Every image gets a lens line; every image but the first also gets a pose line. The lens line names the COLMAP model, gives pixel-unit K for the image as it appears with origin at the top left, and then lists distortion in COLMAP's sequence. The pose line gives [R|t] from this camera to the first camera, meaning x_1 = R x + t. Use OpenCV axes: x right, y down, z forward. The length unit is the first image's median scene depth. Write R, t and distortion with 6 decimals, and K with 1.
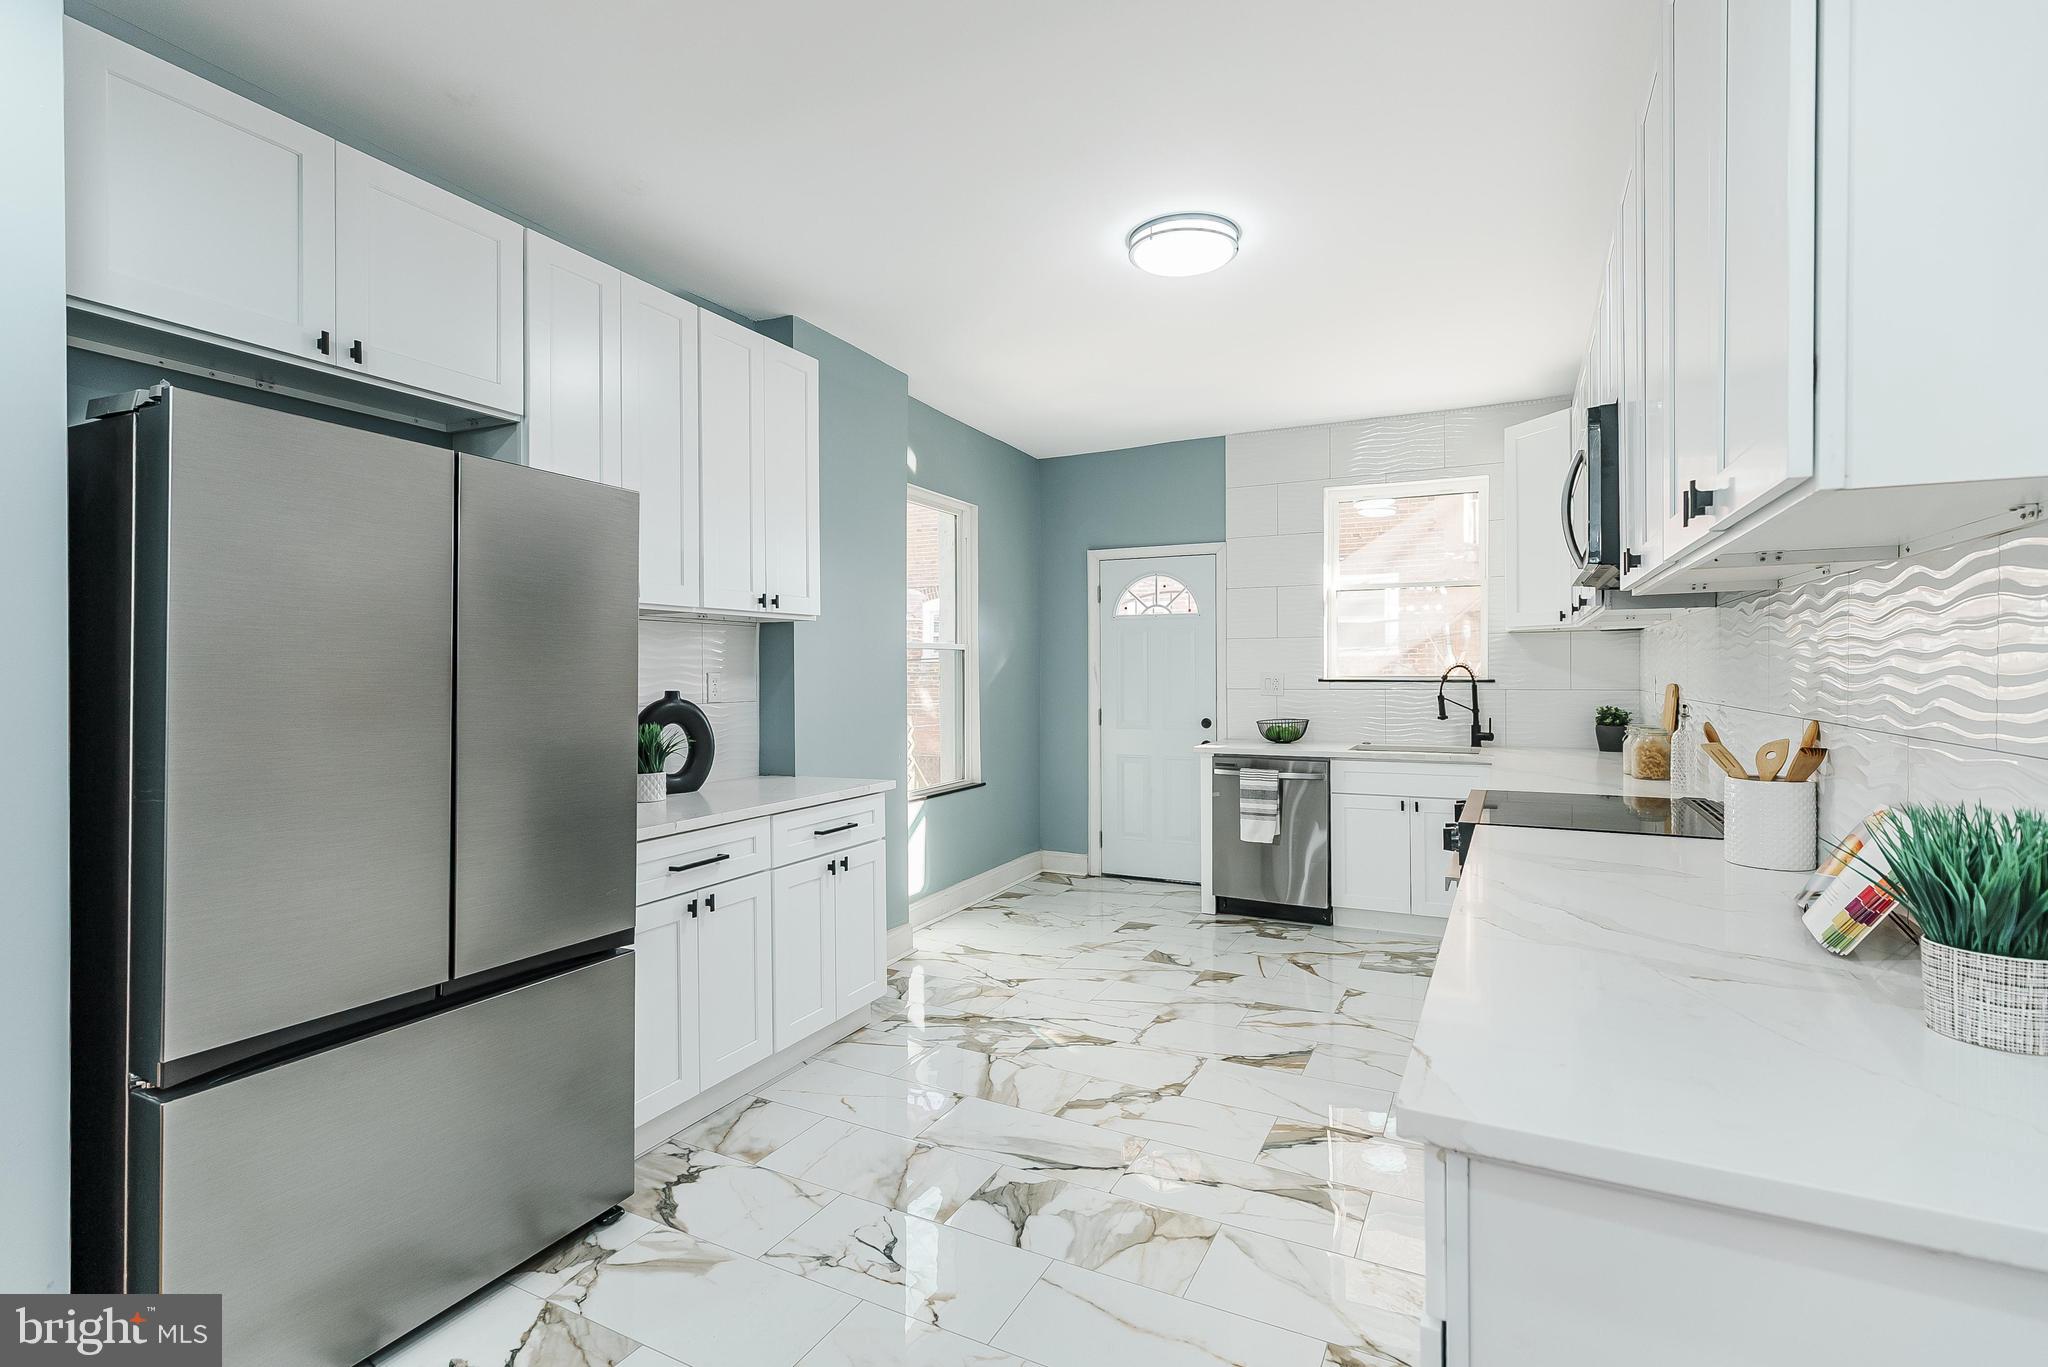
lens RADIAL K [[927.0, 0, 1034.2], [0, 927.0, 676.0], [0, 0, 1]] dist [0.003843, -0.000841]
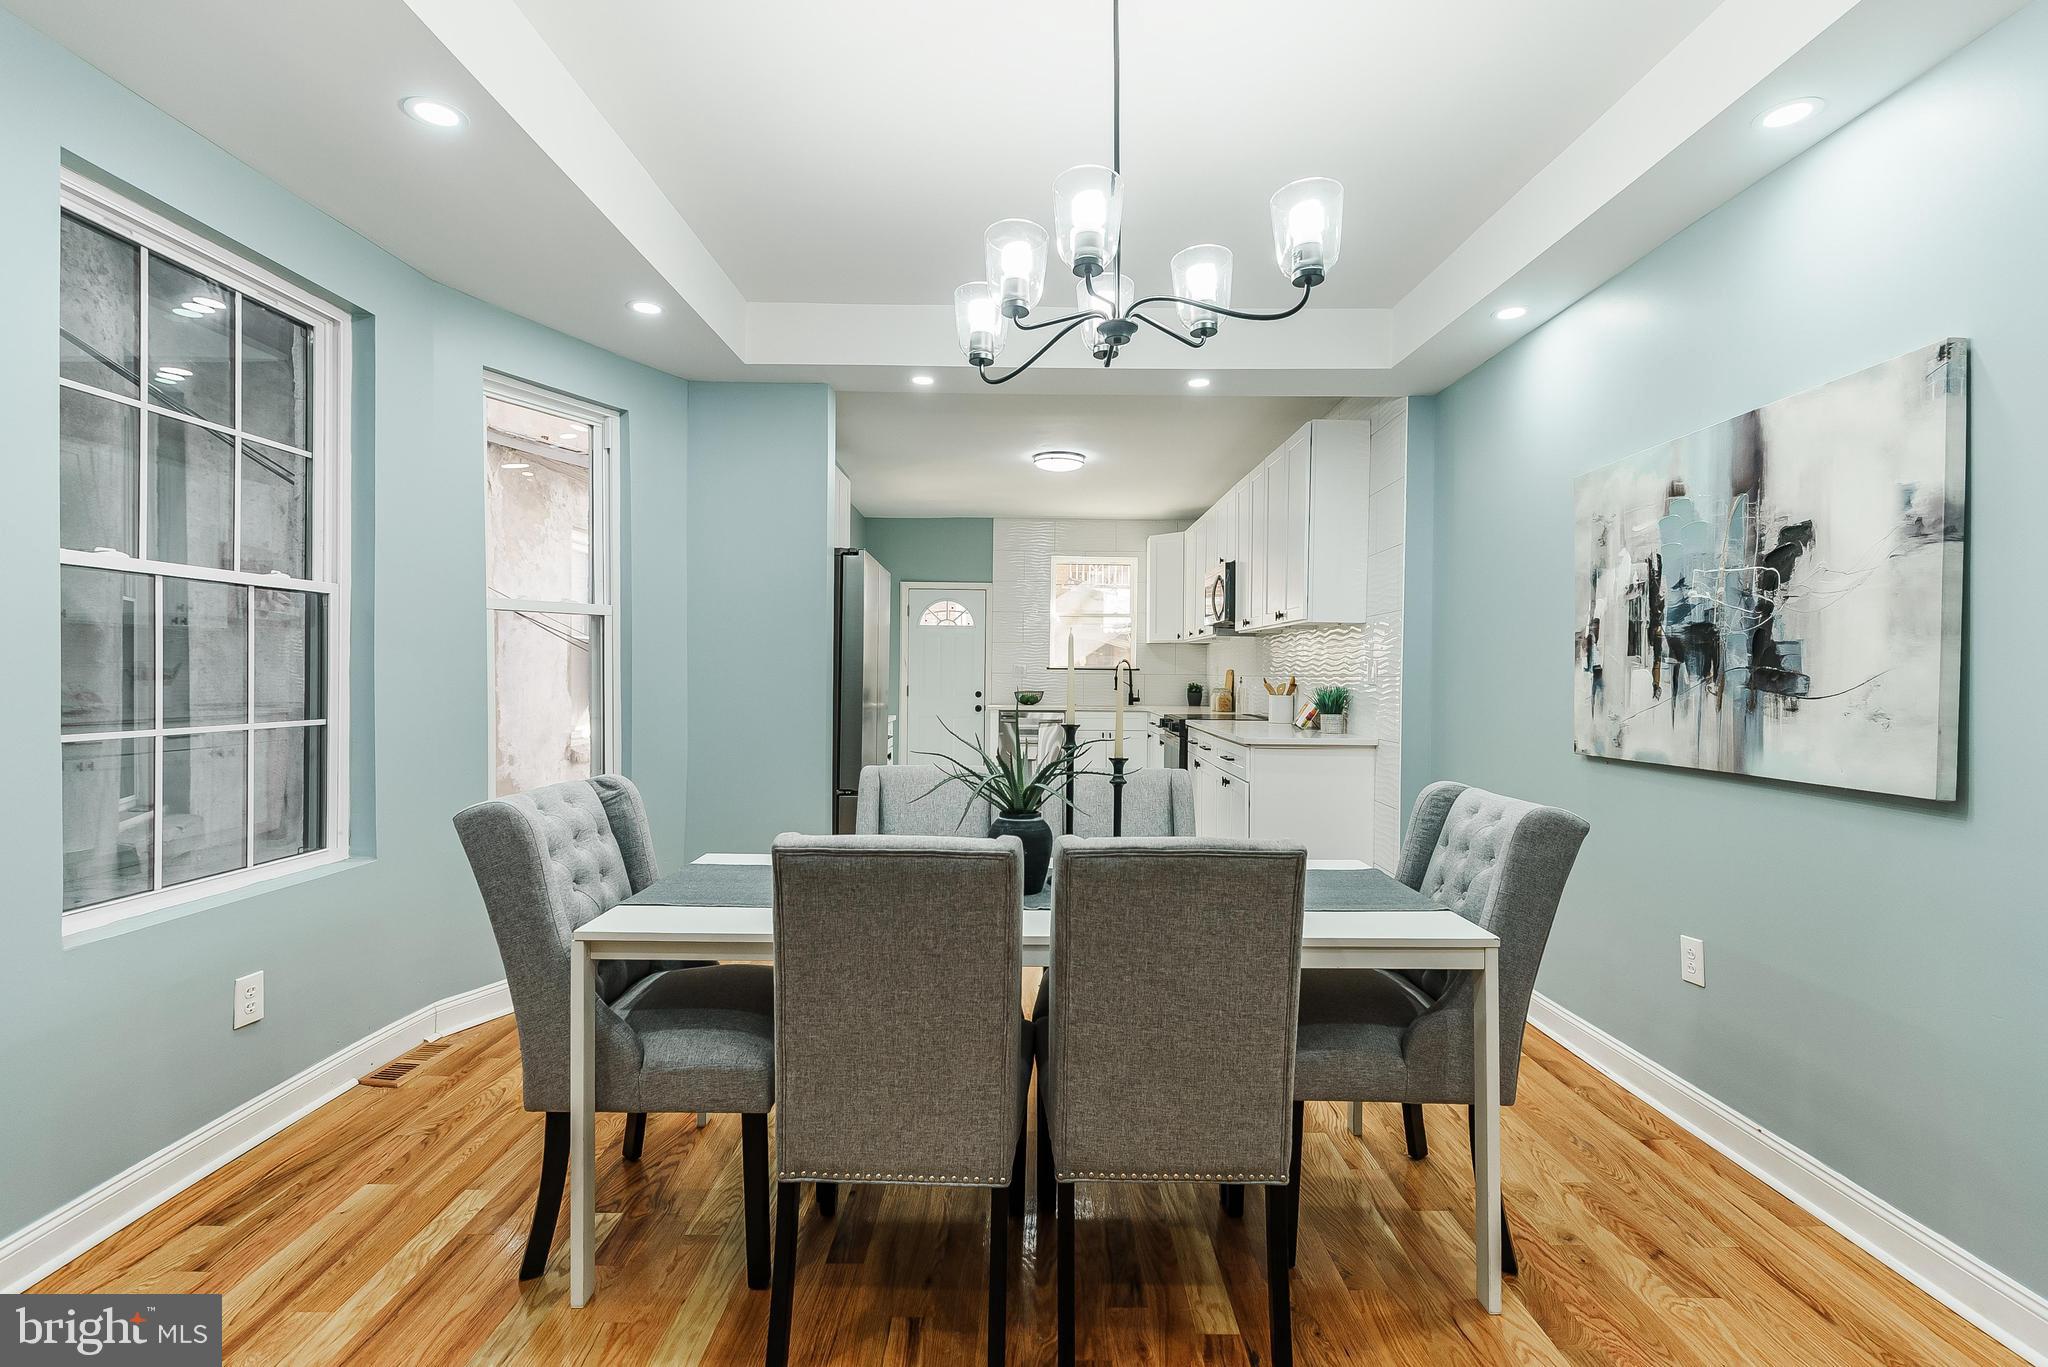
lens RADIAL K [[919.3, 0, 1027.3], [0, 919.3, 677.3], [0, 0, 1]] dist [0.002916, -0.000343]
pose [[0.891465, 0.010965, 0.452956, -0.647018], [-0.011817, 0.999930, -0.000949, 0.030558], [-0.452935, -0.004507, 0.891532, -0.645809]]
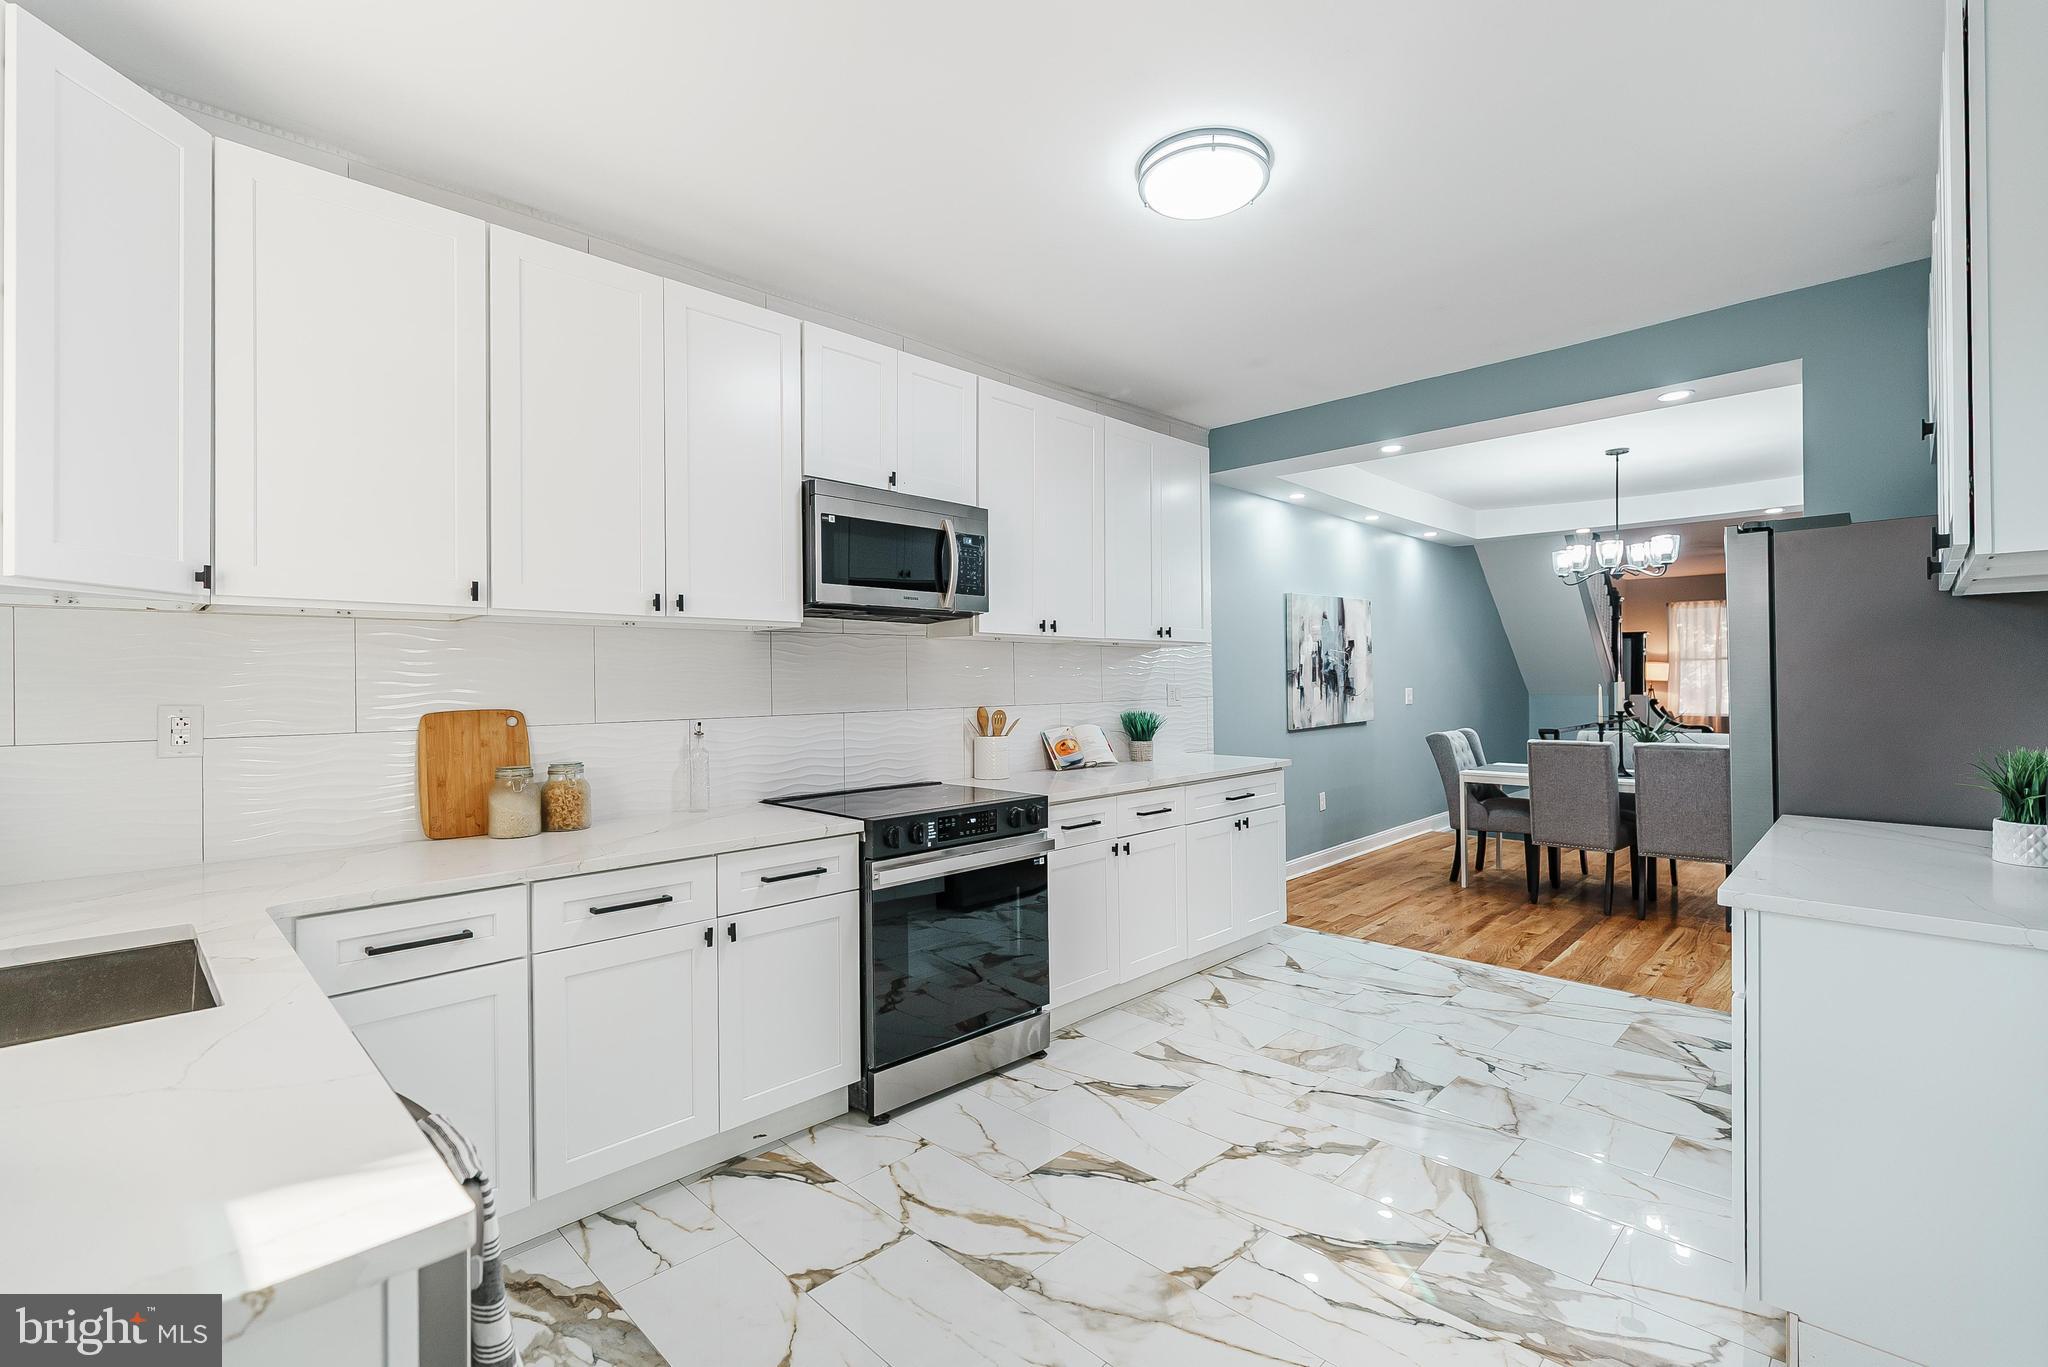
lens RADIAL K [[927.0, 0, 1034.2], [0, 927.0, 676.0], [0, 0, 1]] dist [0.003843, -0.000841]
pose [[-0.956028, 0.017549, 0.292751, 0.050632], [0.018122, 0.999835, -0.000756, -0.008581], [-0.292716, 0.004583, -0.956189, 1.398729]]
